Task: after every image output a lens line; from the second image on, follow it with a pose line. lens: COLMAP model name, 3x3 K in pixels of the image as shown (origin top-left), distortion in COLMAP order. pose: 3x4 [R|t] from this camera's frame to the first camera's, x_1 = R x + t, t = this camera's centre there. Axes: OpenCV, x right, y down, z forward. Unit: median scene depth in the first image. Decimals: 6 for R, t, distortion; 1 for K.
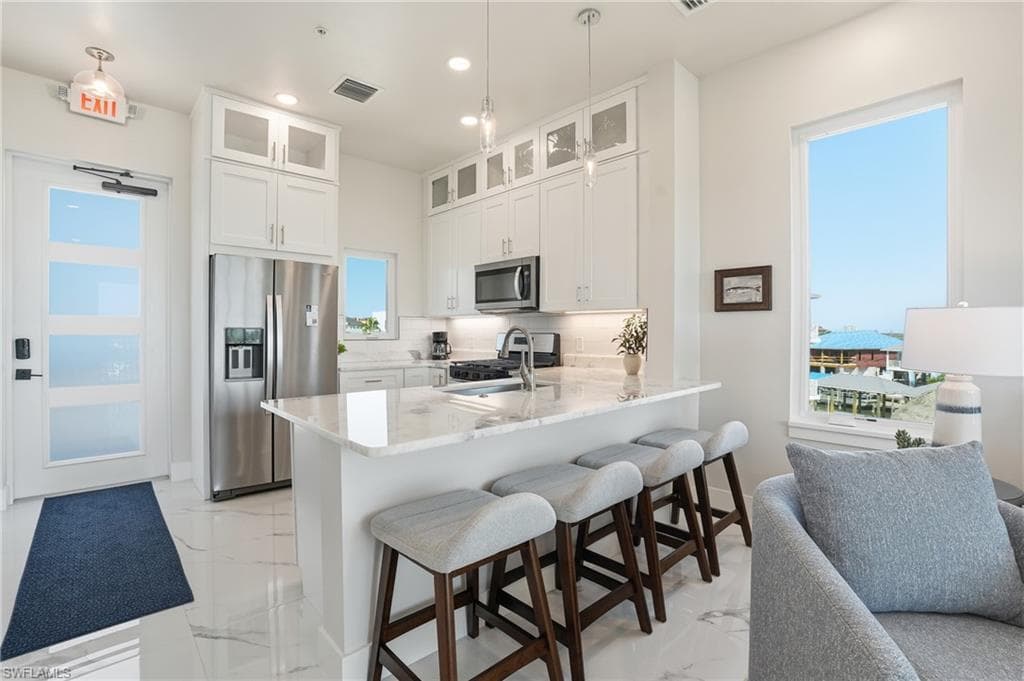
lens RADIAL K [[474.5, 0, 517.3], [0, 474.5, 333.0], [0, 0, 1]] dist [-0.054760, 0.012554]
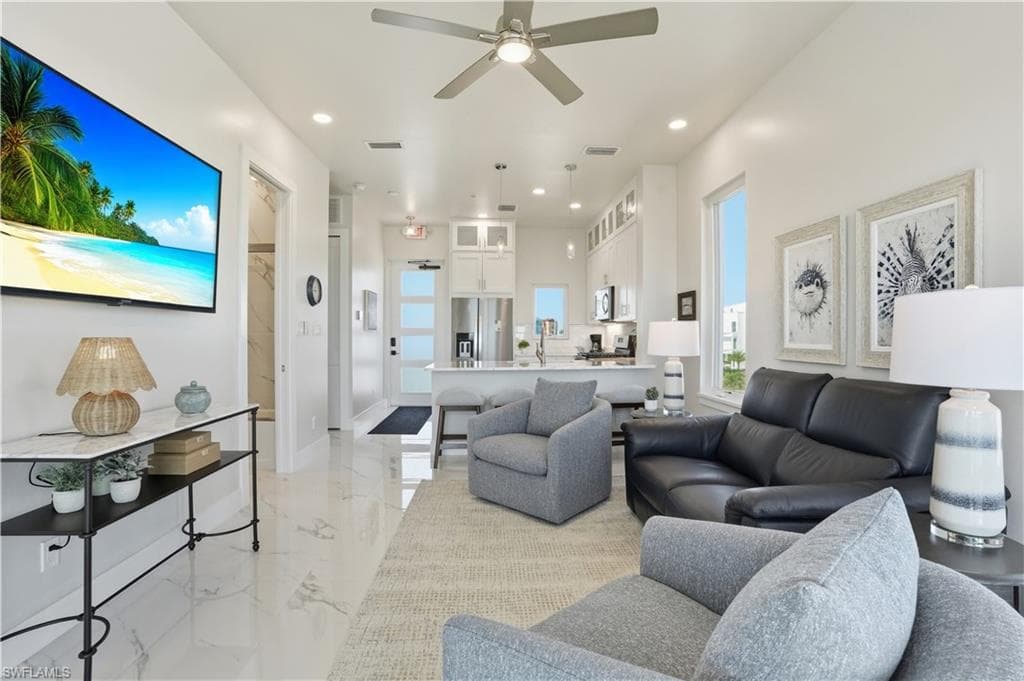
lens RADIAL K [[474.5, 0, 507.4], [0, 474.5, 337.8], [0, 0, 1]] dist [-0.054760, 0.012554]
pose [[0.767174, 0.002514, -0.641434, 0.871143], [0.000864, 0.999987, 0.004952, 0.001697], [0.641439, -0.004354, 0.767162, -0.471702]]
